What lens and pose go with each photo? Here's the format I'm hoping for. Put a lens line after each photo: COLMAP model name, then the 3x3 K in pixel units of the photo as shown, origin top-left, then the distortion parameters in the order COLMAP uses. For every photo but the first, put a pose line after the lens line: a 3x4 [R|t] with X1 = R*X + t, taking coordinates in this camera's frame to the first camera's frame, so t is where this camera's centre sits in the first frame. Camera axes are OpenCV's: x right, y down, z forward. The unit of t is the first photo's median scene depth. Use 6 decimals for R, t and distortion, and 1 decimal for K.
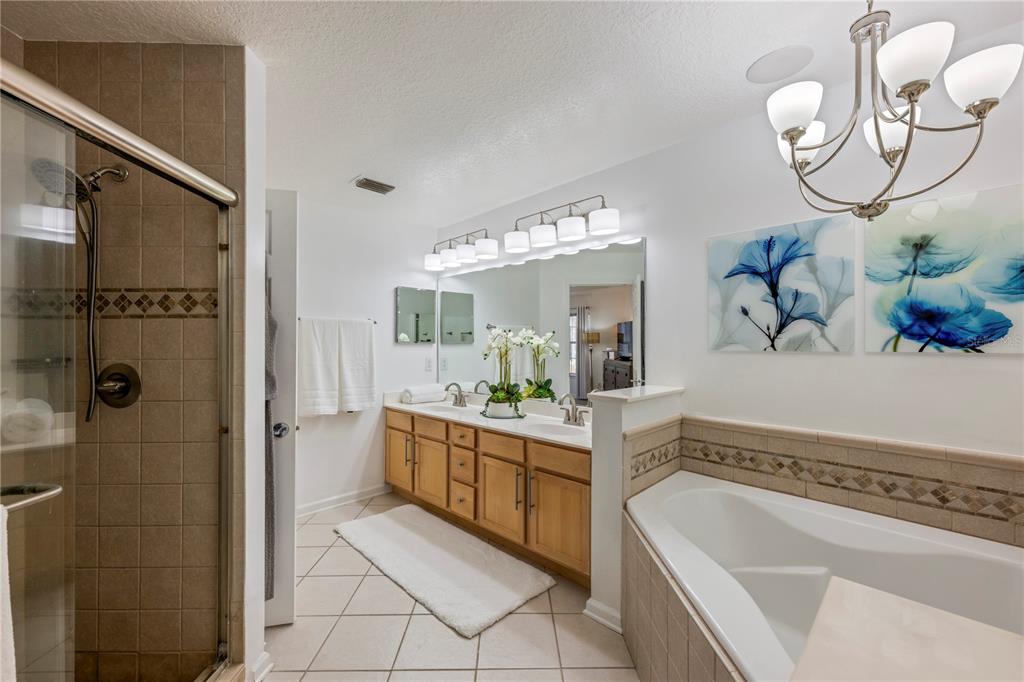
lens RADIAL K [[419.5, 0, 526.1], [0, 419.5, 346.4], [0, 0, 1]] dist [-0.000042, -0.000051]
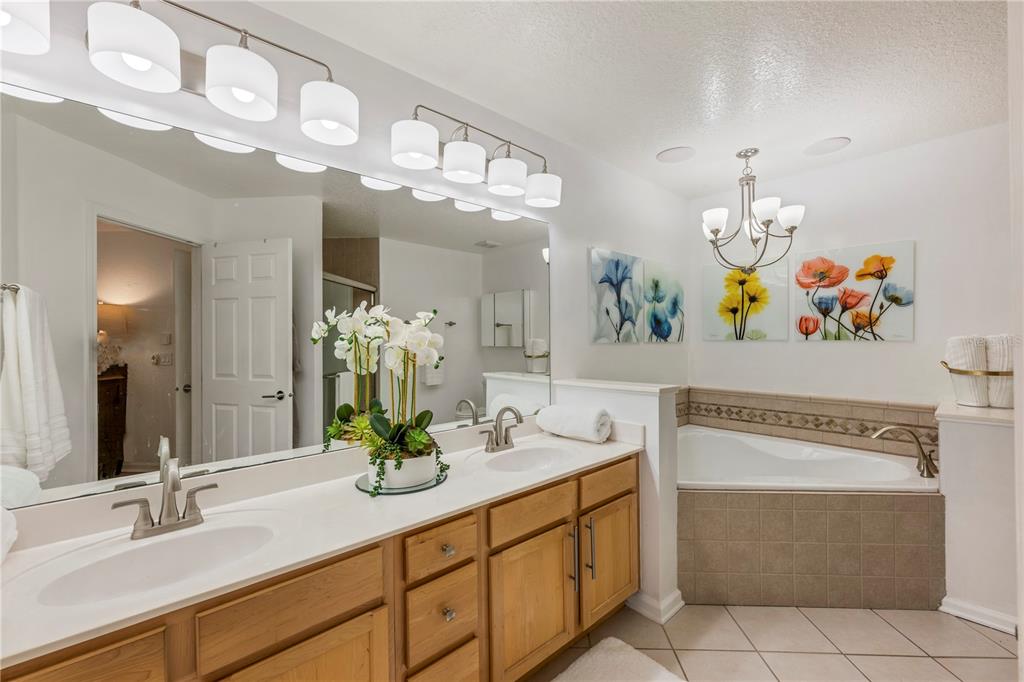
lens RADIAL K [[419.1, 0, 512.0], [0, 419.1, 341.0], [0, 0, 1]] dist [0.002134, 0.000105]
pose [[0.070472, -0.001147, 0.997513, -0.835975], [0.008402, 0.999965, 0.000557, 0.002717], [-0.997478, 0.008342, 0.070480, 1.291106]]
